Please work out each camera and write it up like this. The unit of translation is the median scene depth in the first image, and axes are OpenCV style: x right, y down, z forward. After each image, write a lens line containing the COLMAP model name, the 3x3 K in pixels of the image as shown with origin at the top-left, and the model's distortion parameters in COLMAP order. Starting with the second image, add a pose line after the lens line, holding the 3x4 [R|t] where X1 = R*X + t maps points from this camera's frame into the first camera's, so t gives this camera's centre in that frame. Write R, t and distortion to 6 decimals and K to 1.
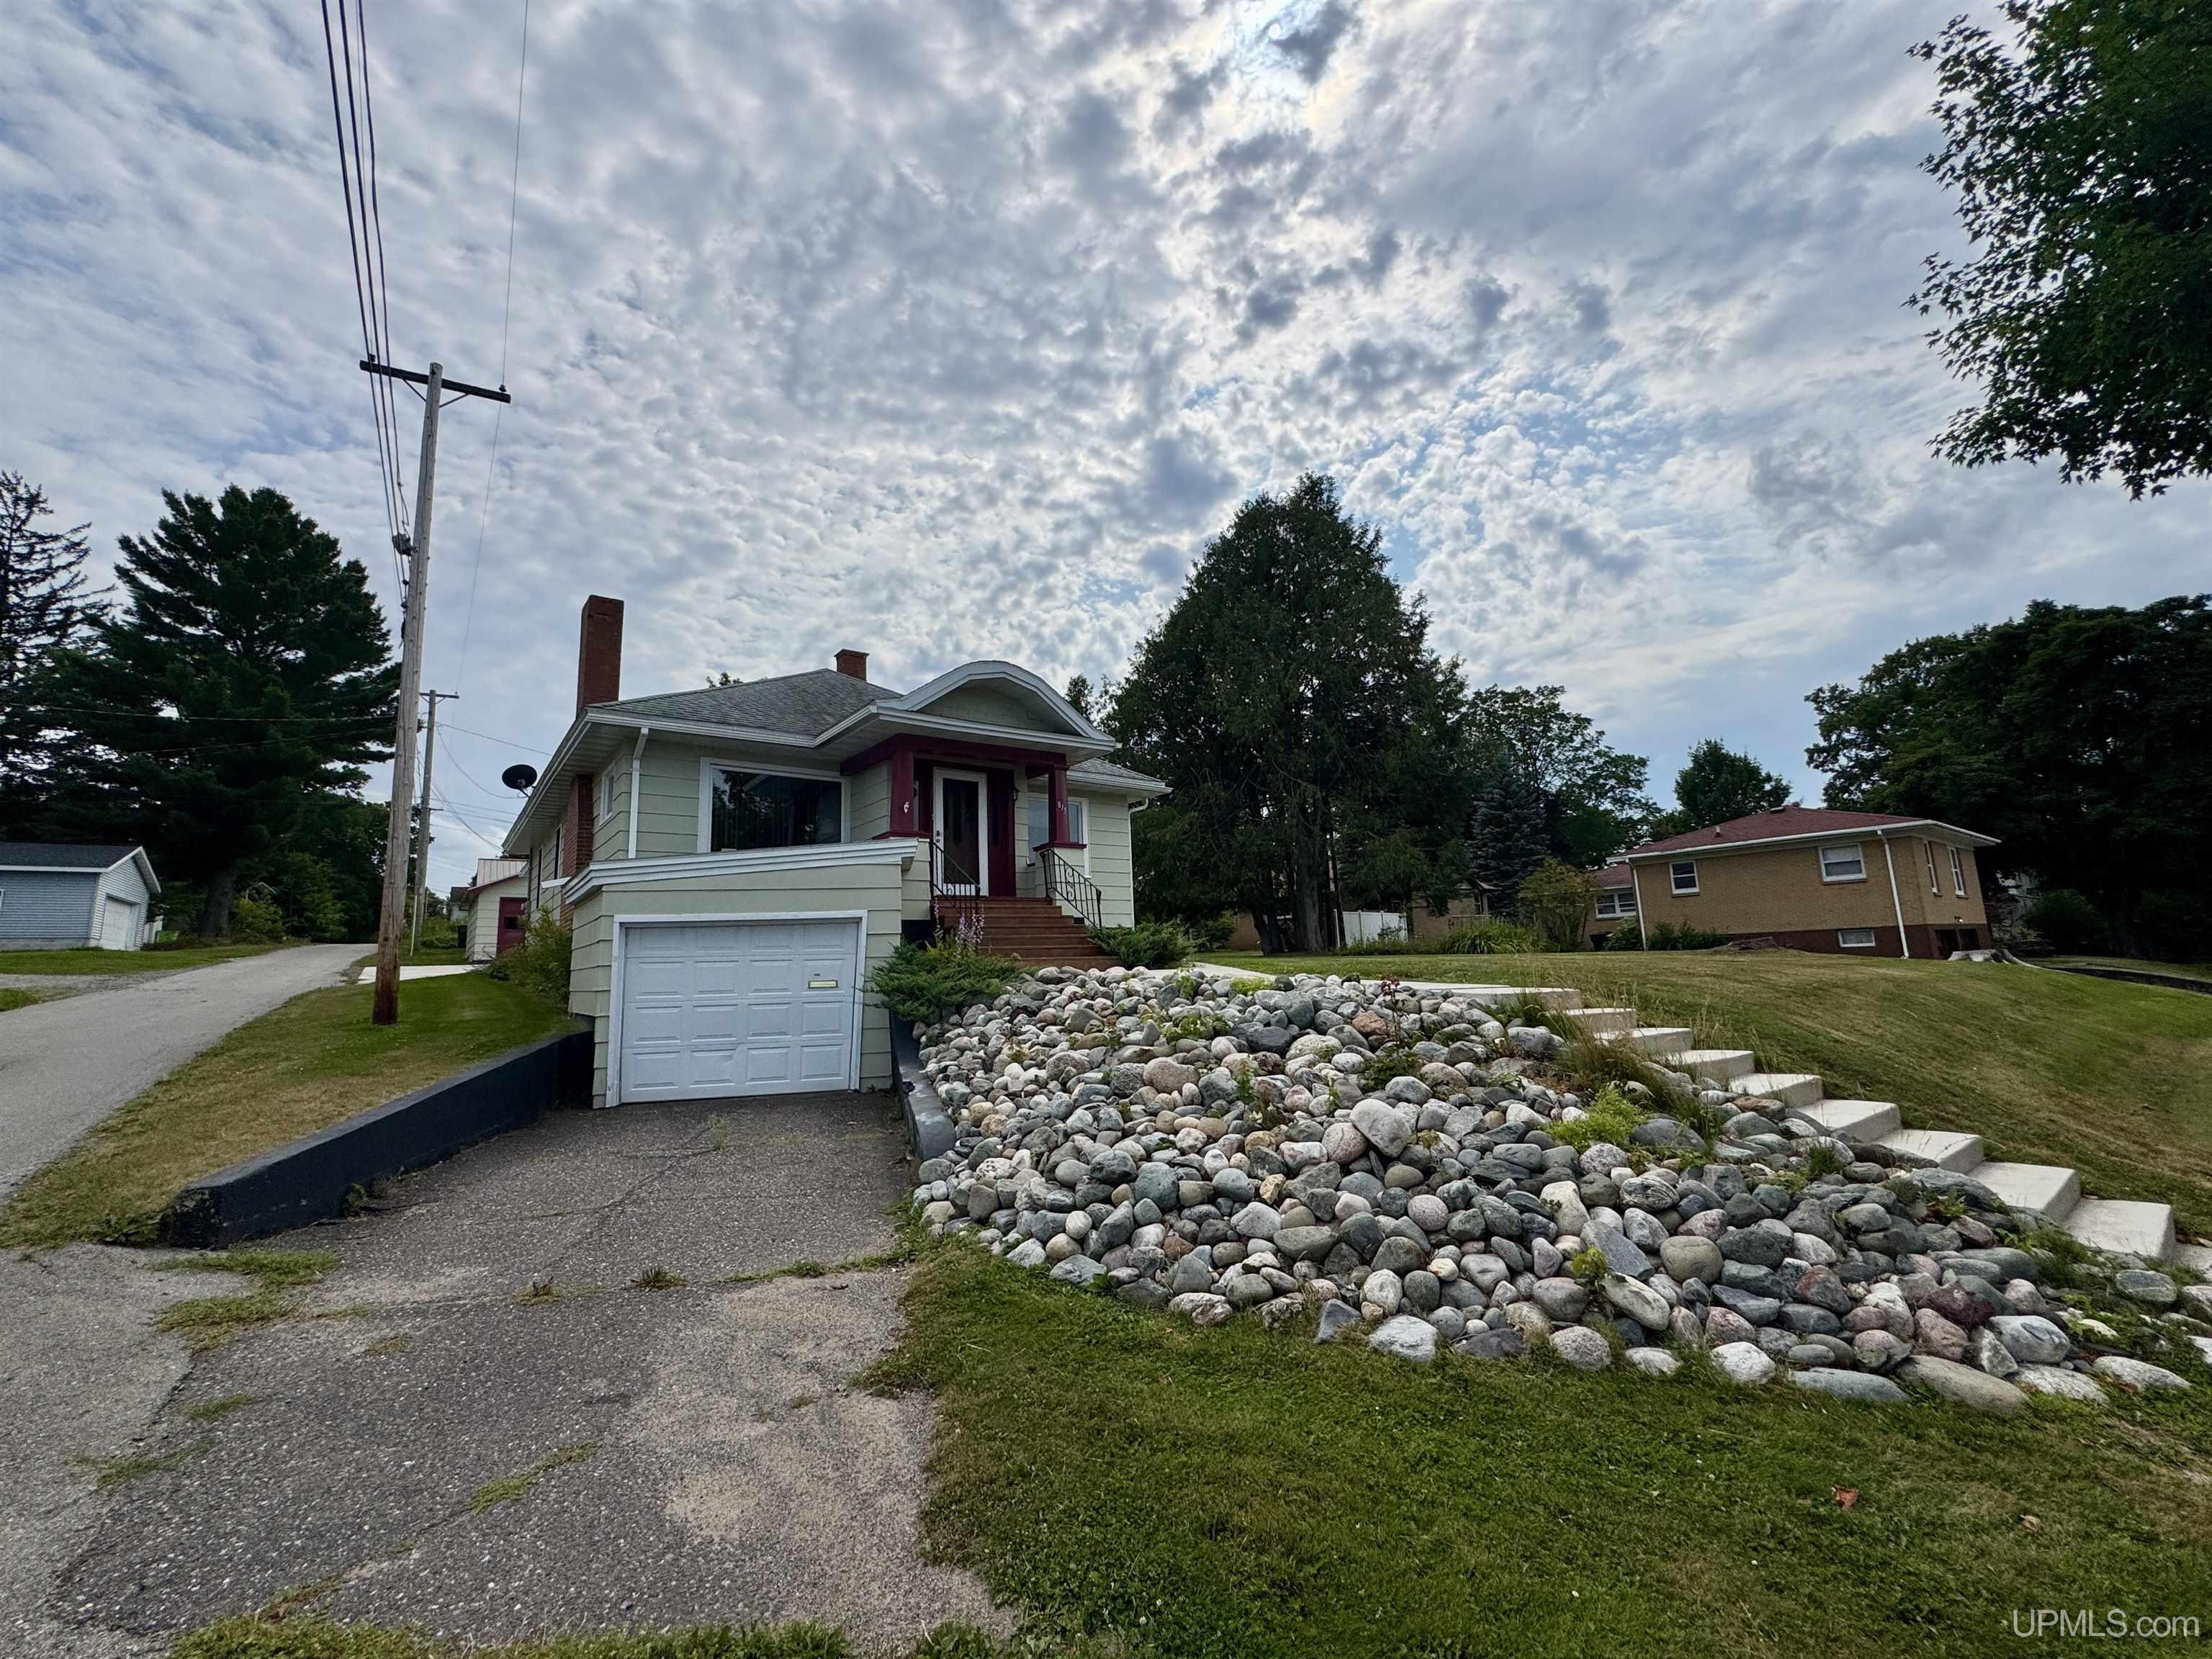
lens RADIAL K [[891.2, 0, 1100.5], [0, 891.2, 828.5], [0, 0, 1]] dist [-0.003953, 0.000386]
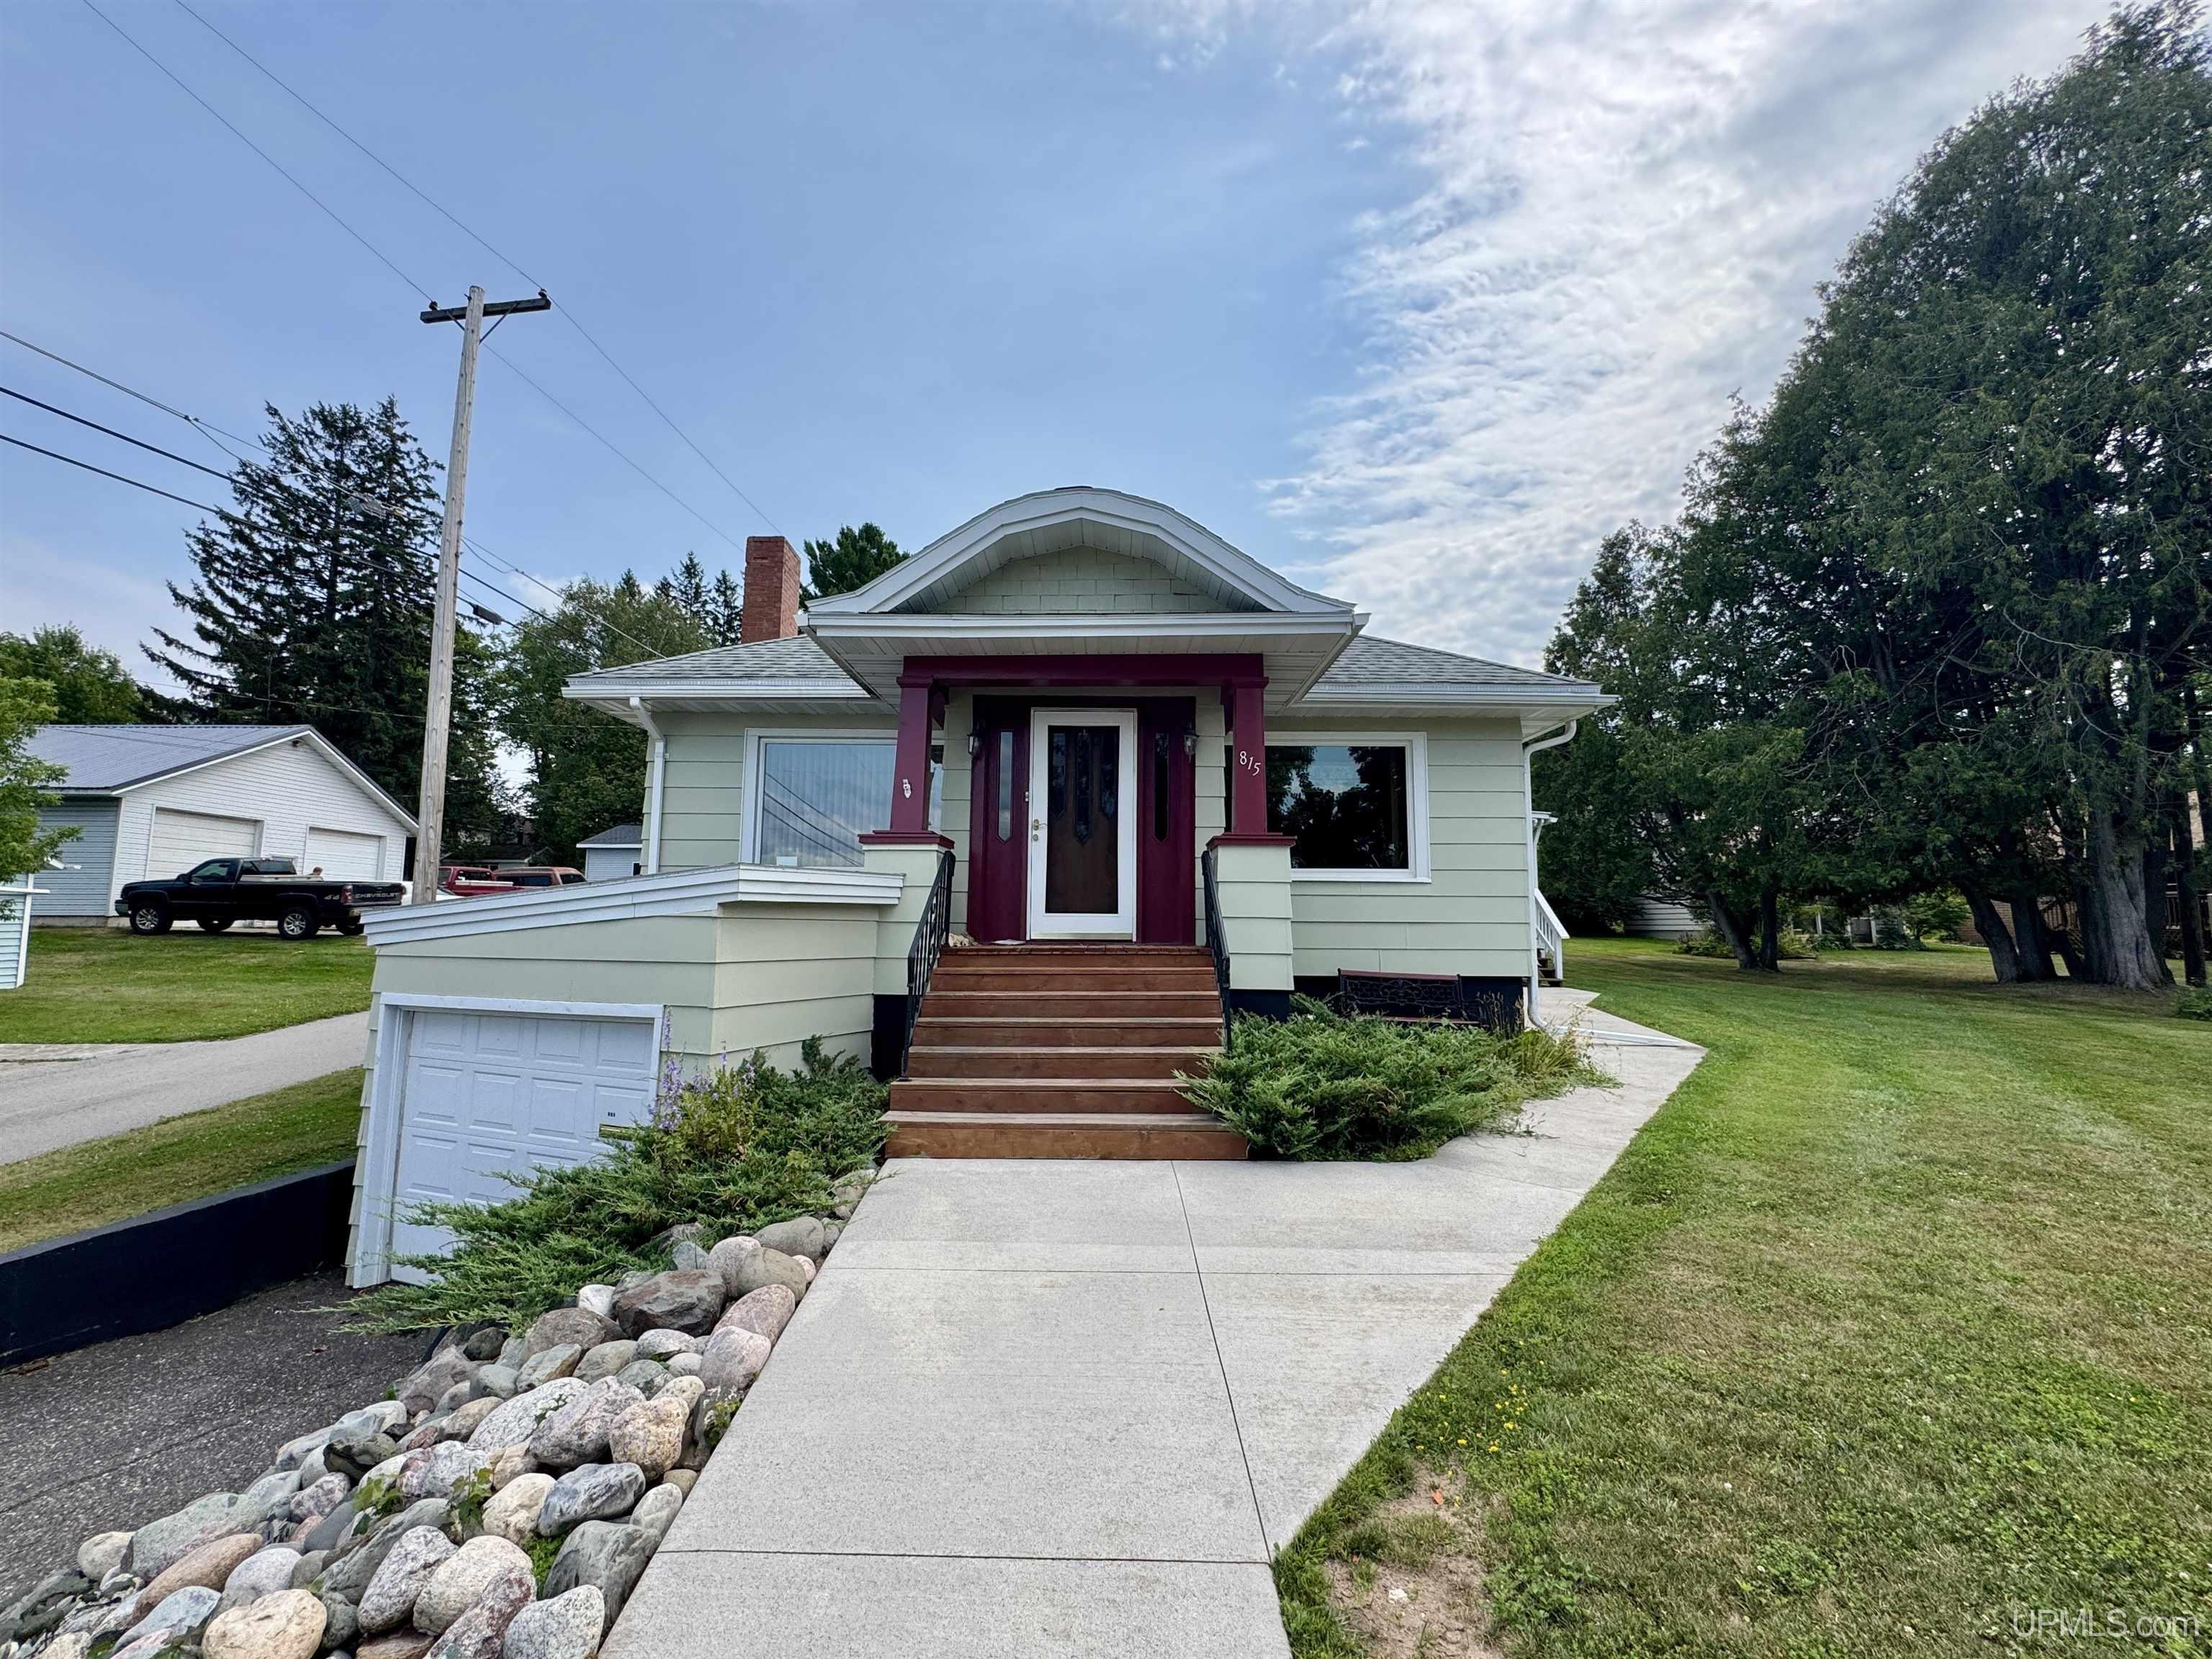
lens RADIAL K [[891.2, 0, 1112.0], [0, 891.2, 824.8], [0, 0, 1]] dist [-0.003953, 0.000386]
pose [[0.790575, -0.016627, -0.612140, 0.156214], [0.057209, 0.997265, 0.046796, -0.013597], [0.609687, -0.072016, 0.789364, 0.442195]]
